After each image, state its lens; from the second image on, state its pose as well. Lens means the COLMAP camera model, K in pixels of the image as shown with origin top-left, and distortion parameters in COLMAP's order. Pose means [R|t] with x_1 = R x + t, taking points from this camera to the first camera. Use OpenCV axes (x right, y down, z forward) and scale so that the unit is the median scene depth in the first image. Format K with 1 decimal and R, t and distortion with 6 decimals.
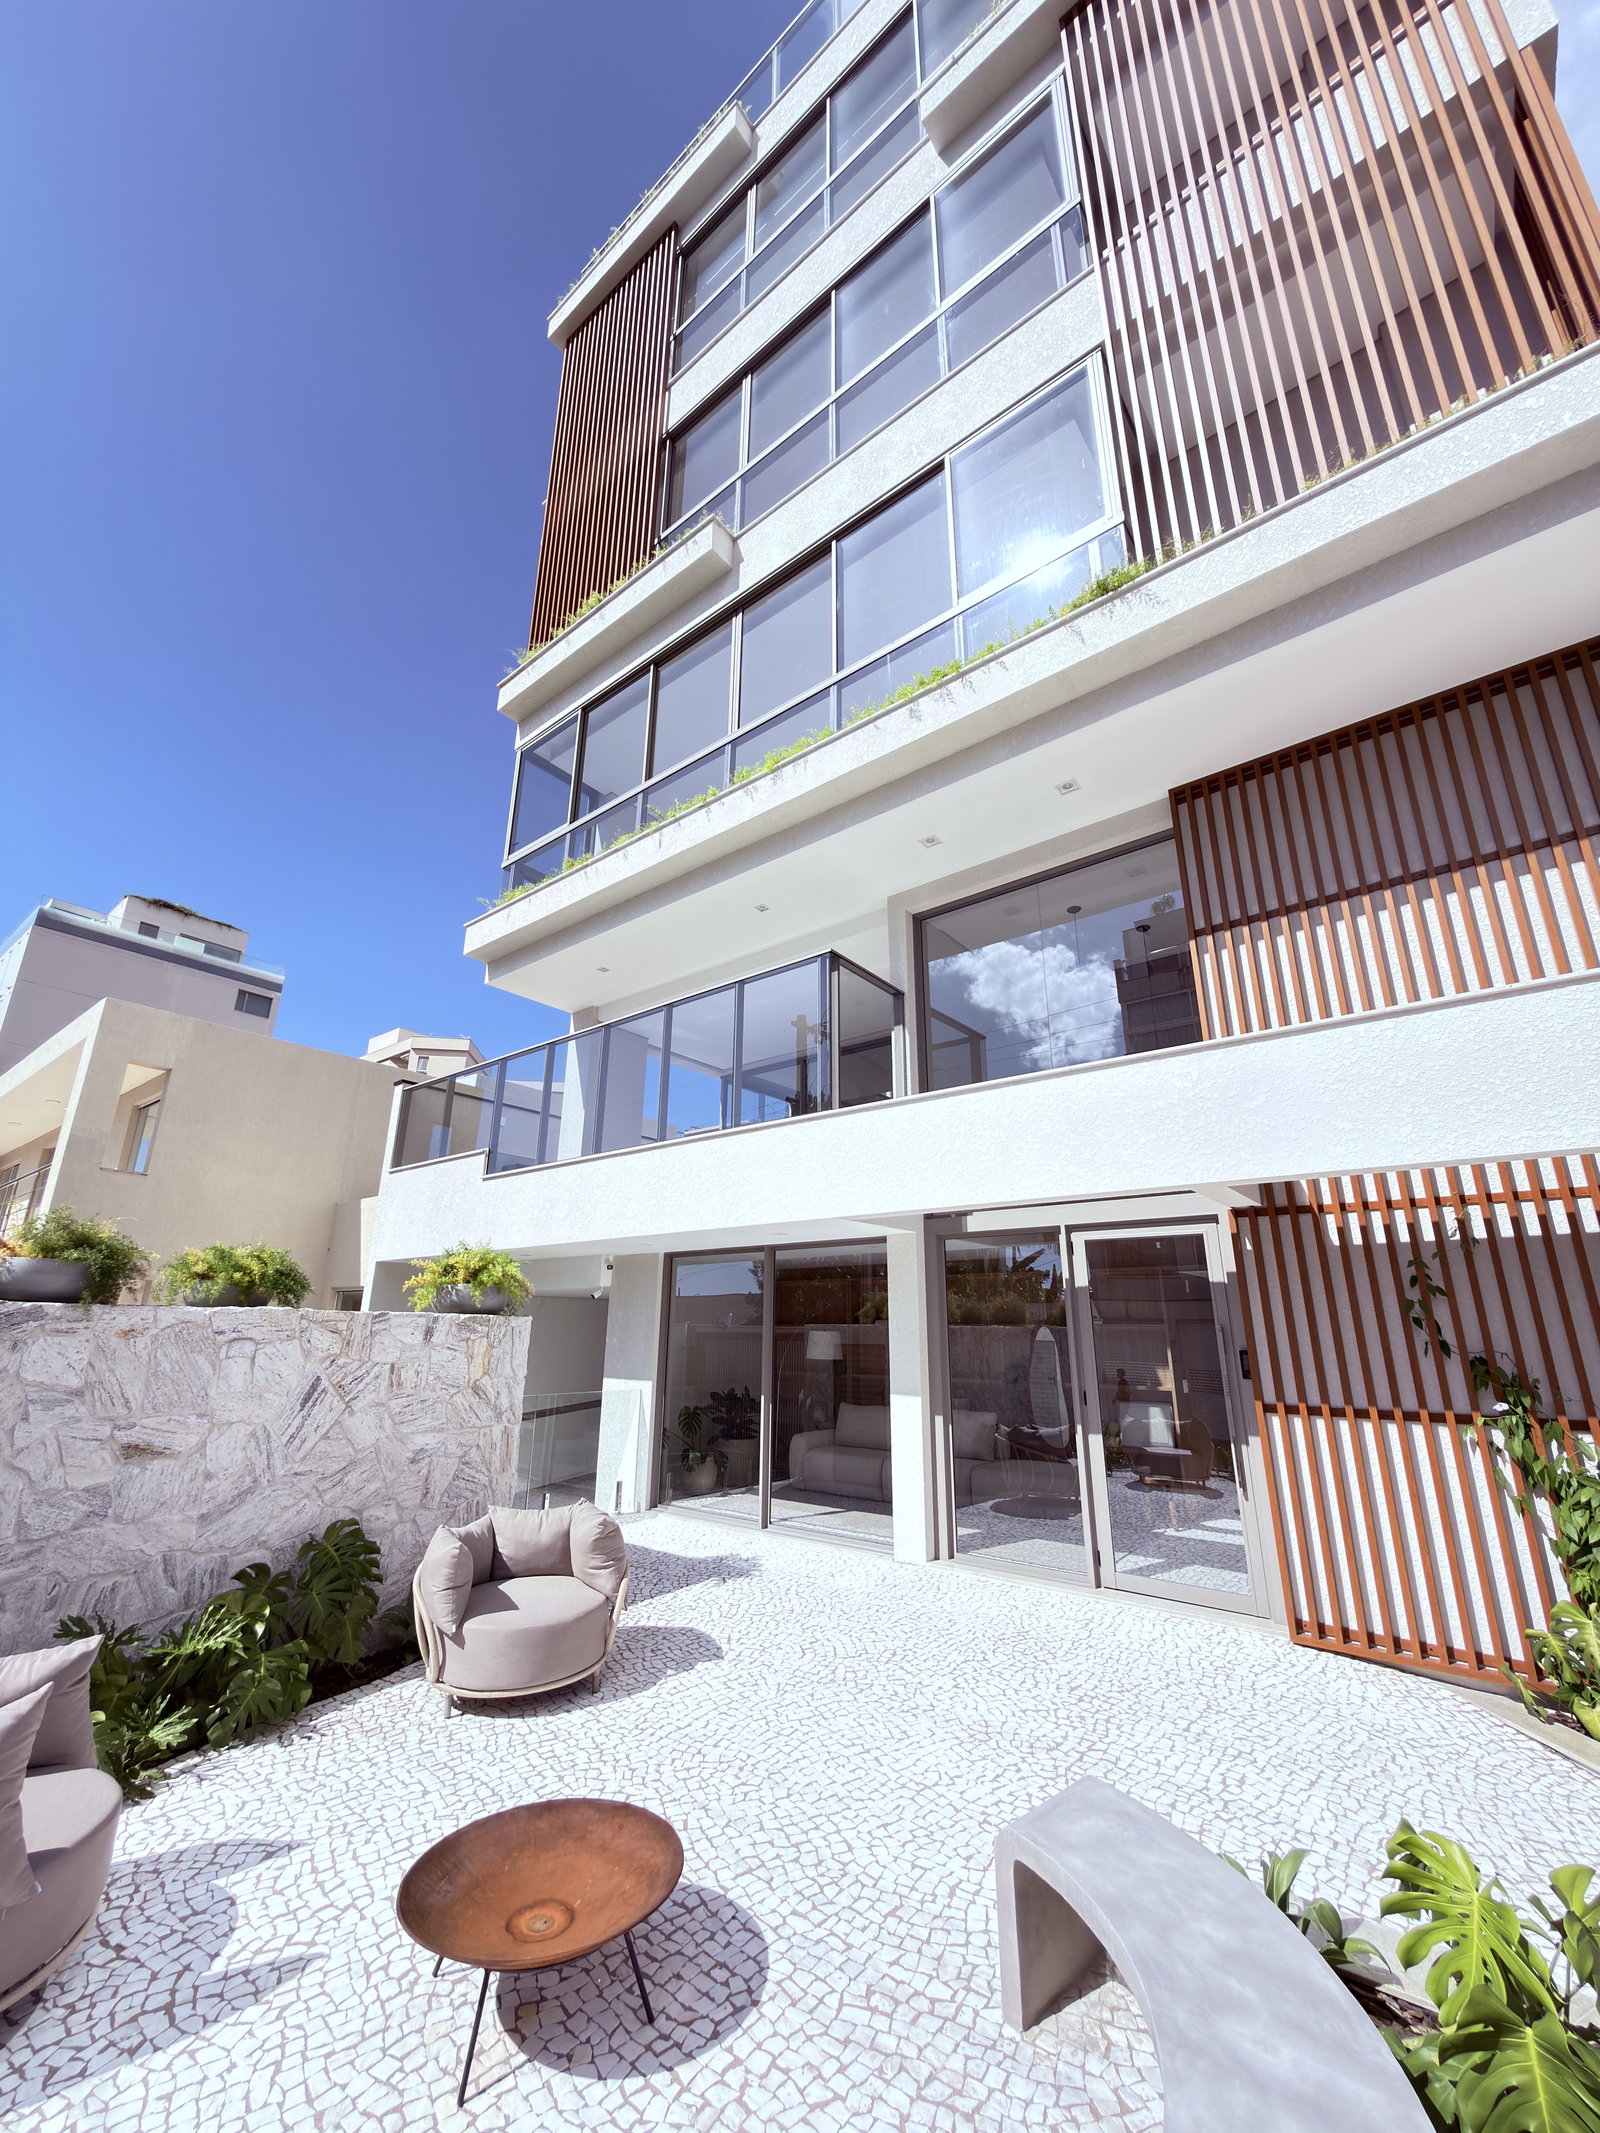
lens RADIAL K [[853.1, 0, 802.7], [0, 853.1, 1066.9], [0, 0, 1]] dist [0.000632, 0.000518]
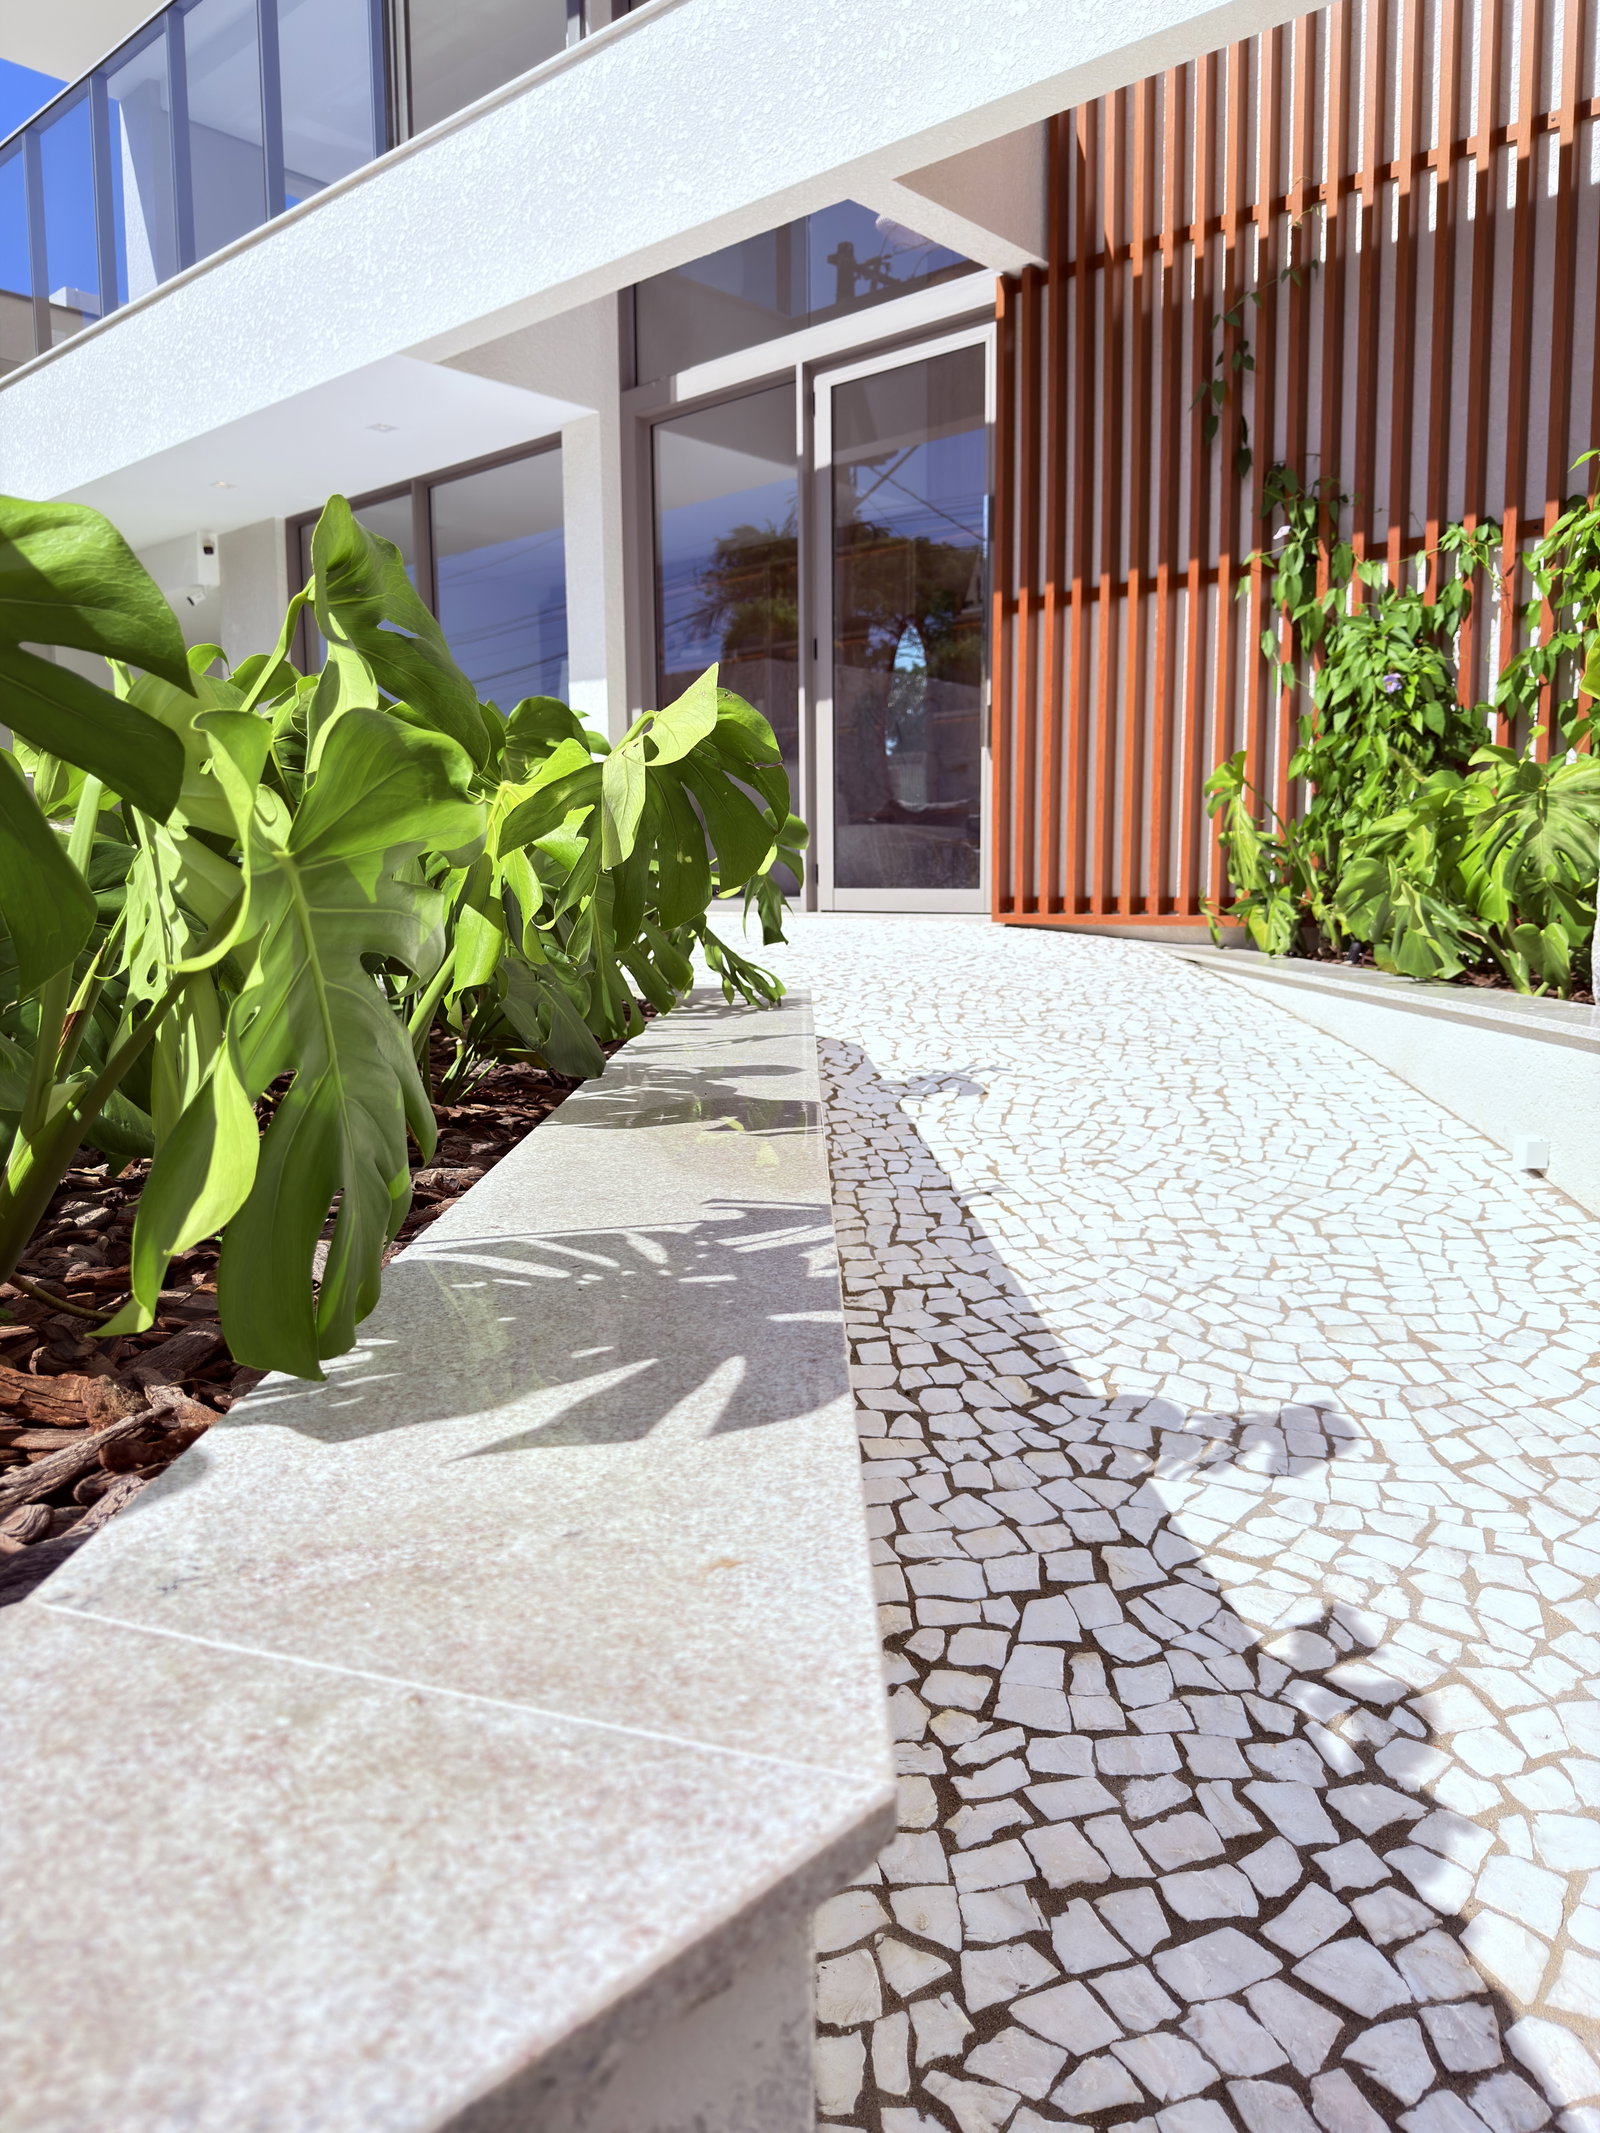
lens RADIAL K [[1519.0, 0, 800.6], [0, 1519.0, 1041.0], [0, 0, 1]] dist [-0.006339, -0.003062]
pose [[0.997676, -0.004970, -0.067956, 0.396218], [0.031565, 0.917575, 0.396307, 0.211151], [0.060385, -0.397531, 0.915600, -0.147036]]
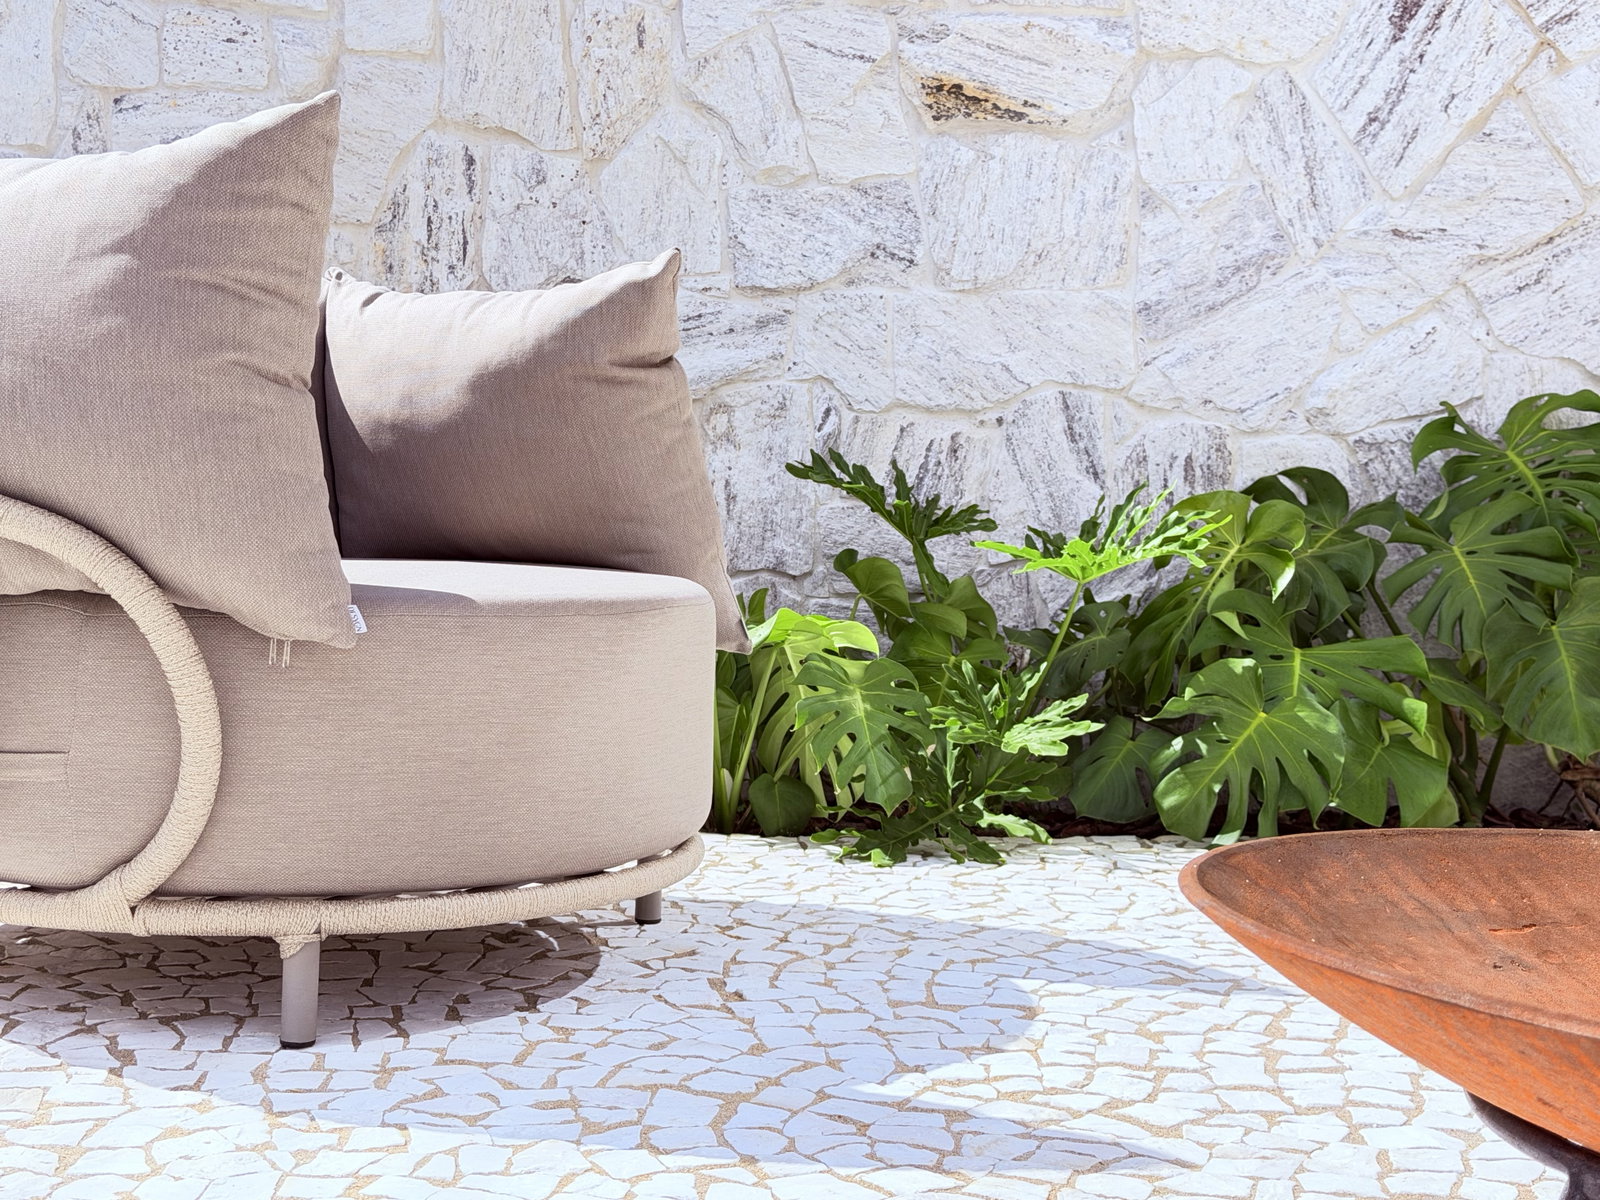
lens RADIAL K [[2312.6, 0, 803.1], [0, 2312.6, 604.3], [0, 0, 1]] dist [0.185307, -0.339003]
pose [[0.618892, 0.061225, -0.783086, -0.034467], [0.185336, 0.957425, 0.221331, 0.287707], [0.763298, -0.282114, 0.581196, 0.224482]]
